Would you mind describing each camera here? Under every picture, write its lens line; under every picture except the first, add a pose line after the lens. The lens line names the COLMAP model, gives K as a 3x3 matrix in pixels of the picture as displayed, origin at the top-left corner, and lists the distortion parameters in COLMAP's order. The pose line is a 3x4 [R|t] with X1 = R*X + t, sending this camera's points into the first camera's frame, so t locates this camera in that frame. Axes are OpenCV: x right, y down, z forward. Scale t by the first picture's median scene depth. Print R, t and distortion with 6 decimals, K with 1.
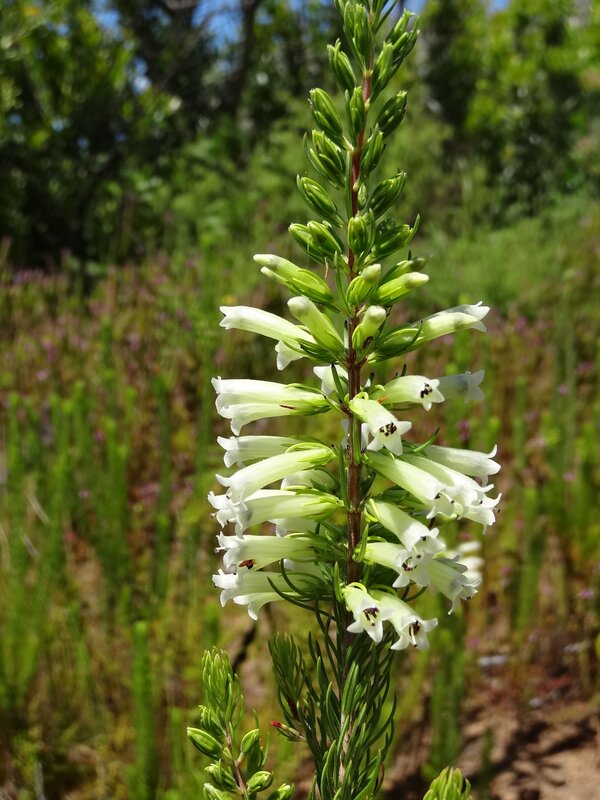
lens RADIAL K [[950.4, 0, 300.0], [0, 950.4, 400.0], [0, 0, 1]] dist [-0.044577, 0.014101]
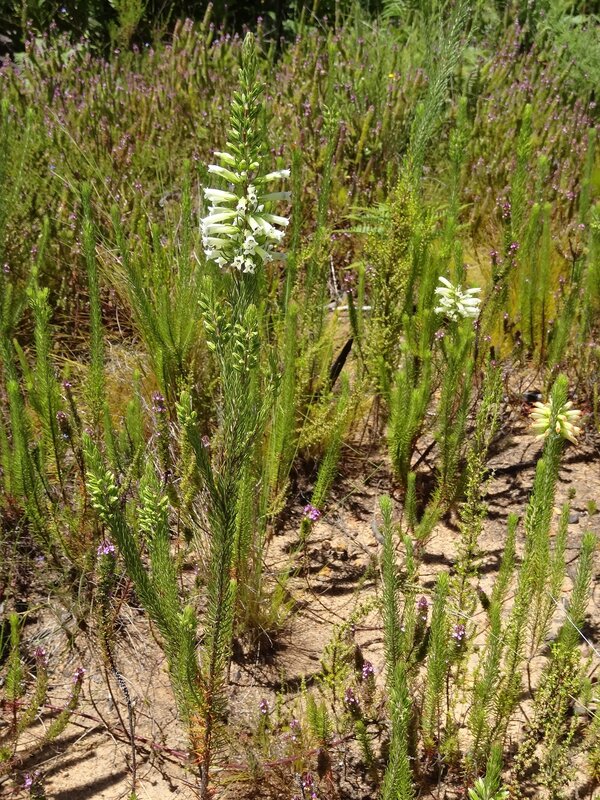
lens RADIAL K [[950.4, 0, 300.0], [0, 950.4, 400.0], [0, 0, 1]] dist [-0.044577, 0.014101]
pose [[0.975648, 0.114090, -0.187333, 0.943993], [-0.063766, 0.964721, 0.255437, -0.178435], [0.209867, -0.237271, 0.948503, -2.238494]]
